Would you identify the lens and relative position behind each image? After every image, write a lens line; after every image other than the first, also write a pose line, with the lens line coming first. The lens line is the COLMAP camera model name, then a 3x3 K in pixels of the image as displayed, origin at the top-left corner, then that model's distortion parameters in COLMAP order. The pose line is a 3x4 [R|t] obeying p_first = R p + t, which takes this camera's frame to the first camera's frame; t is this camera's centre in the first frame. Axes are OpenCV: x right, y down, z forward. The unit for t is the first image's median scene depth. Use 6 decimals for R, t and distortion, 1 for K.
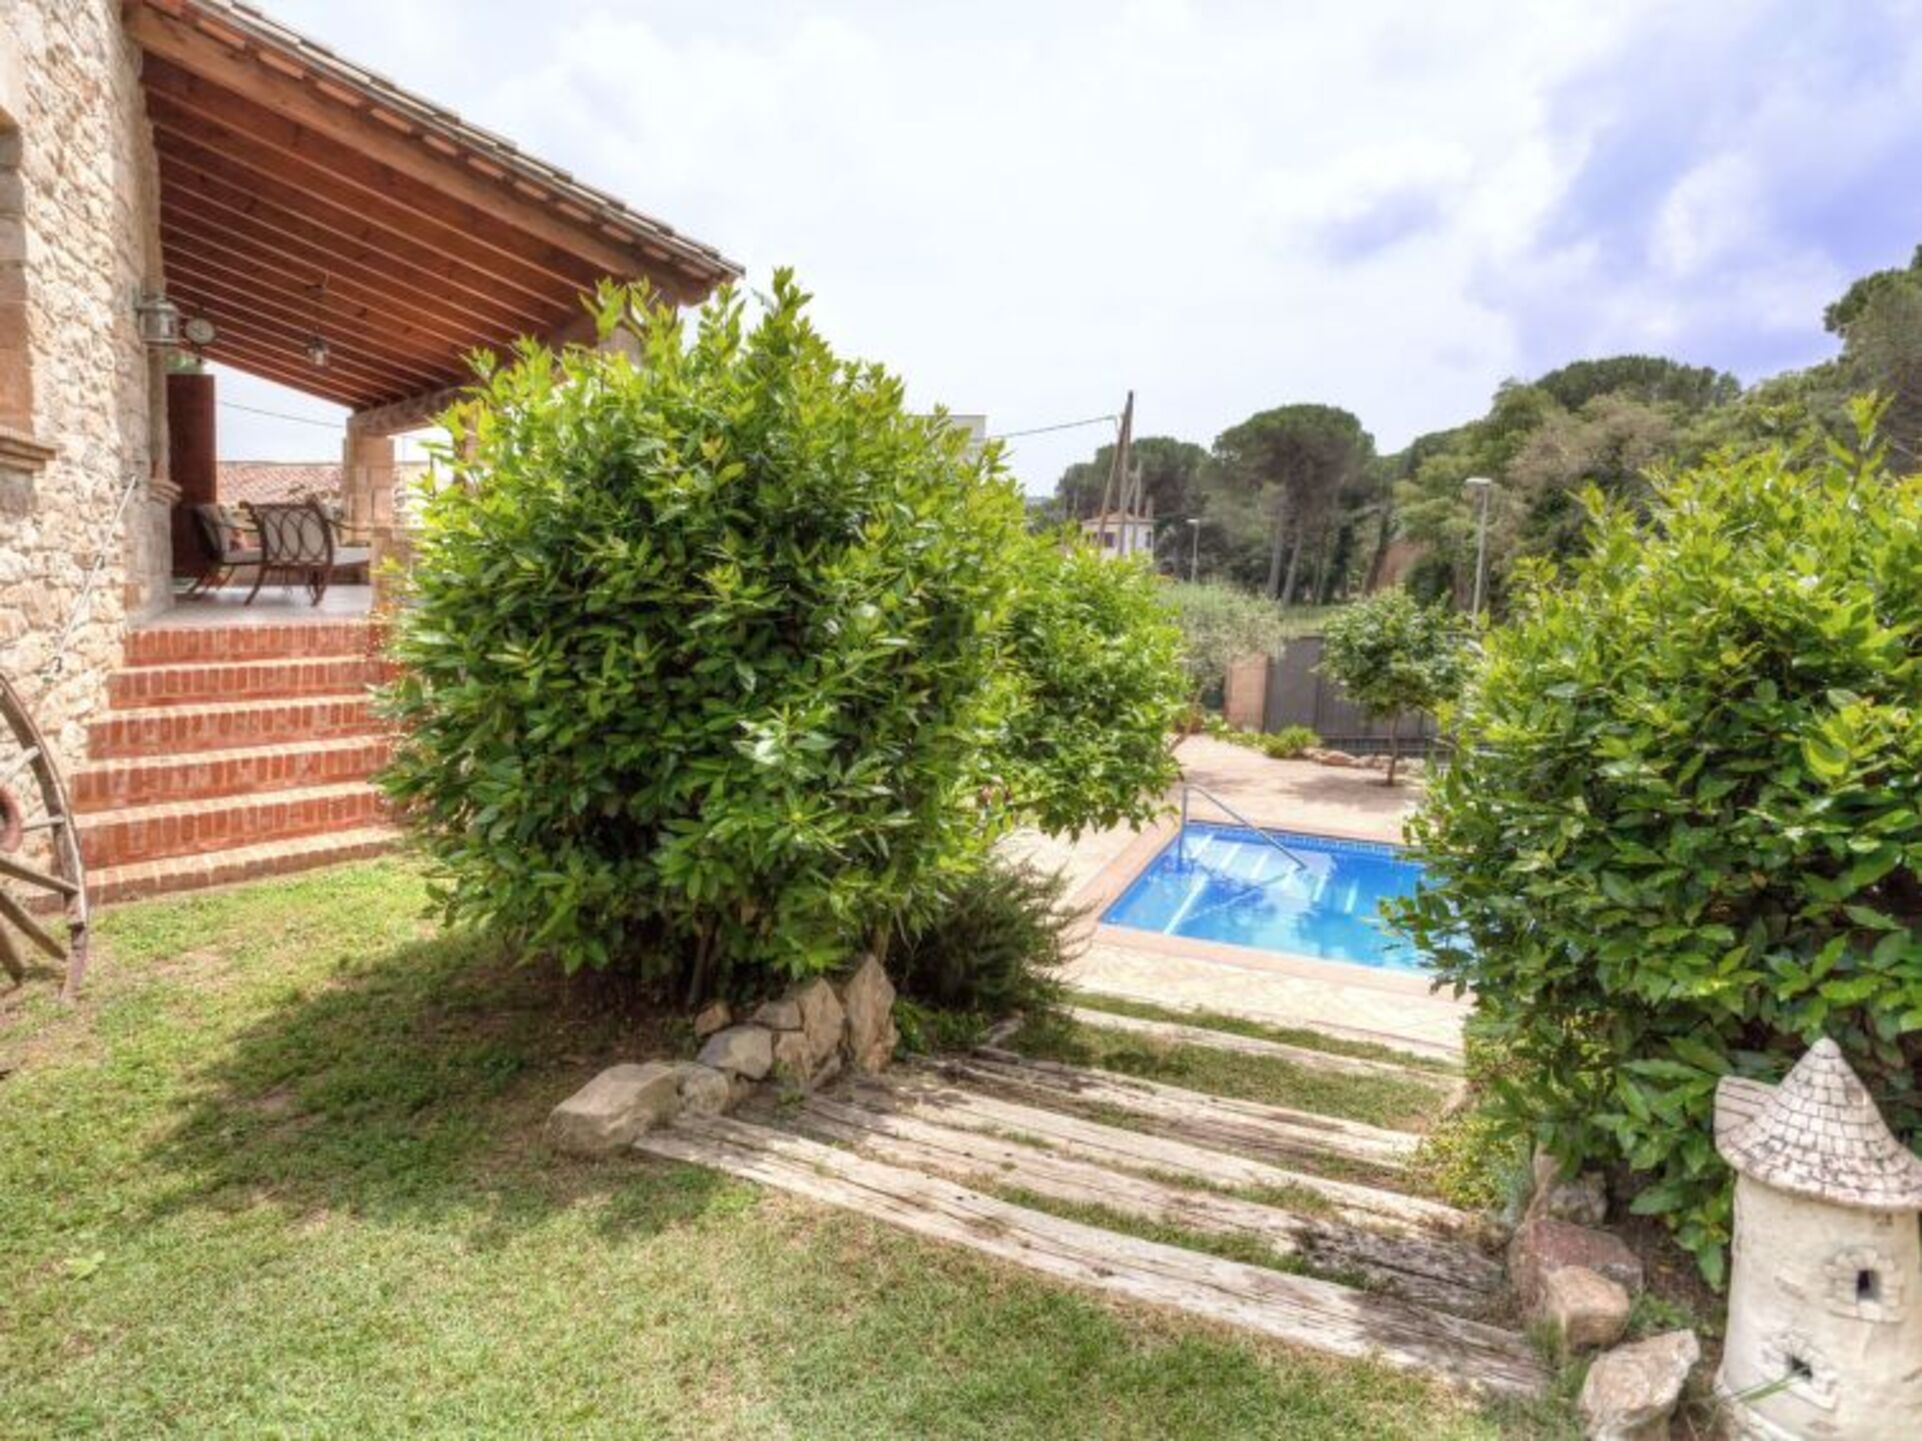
lens RADIAL K [[934.8, 0, 962.6], [0, 934.8, 707.1], [0, 0, 1]] dist [0.002894, 0.000638]
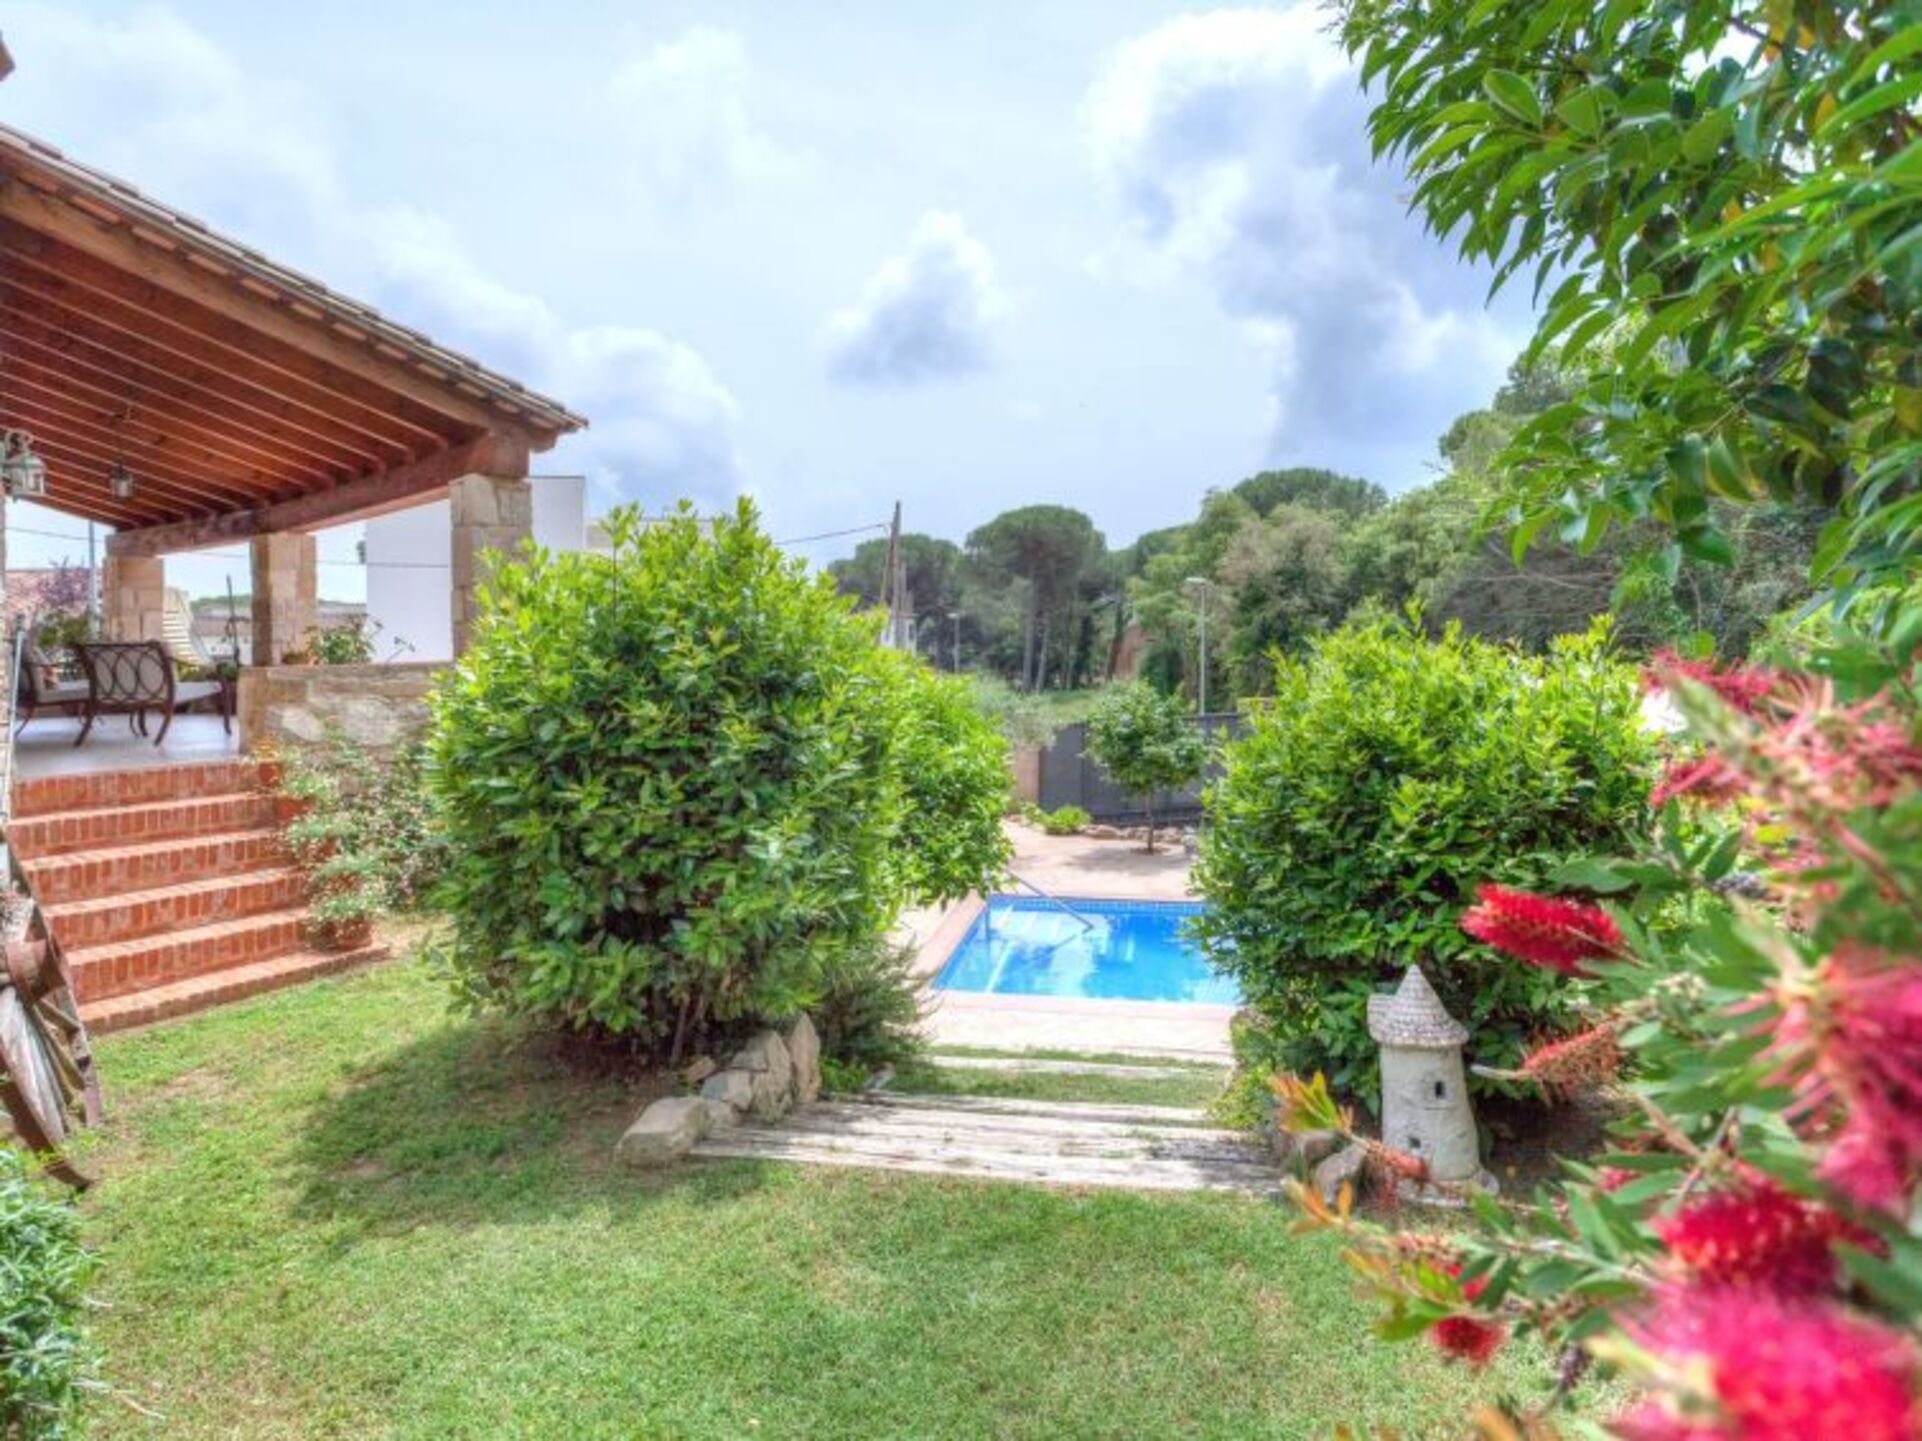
lens RADIAL K [[945.1, 0, 961.0], [0, 945.1, 720.5], [0, 0, 1]] dist [0.000118, 0.000318]
pose [[0.968004, -0.035921, 0.248351, -0.159773], [0.055925, 0.995692, -0.073964, -0.015608], [-0.244624, 0.085487, 0.965842, -0.255457]]
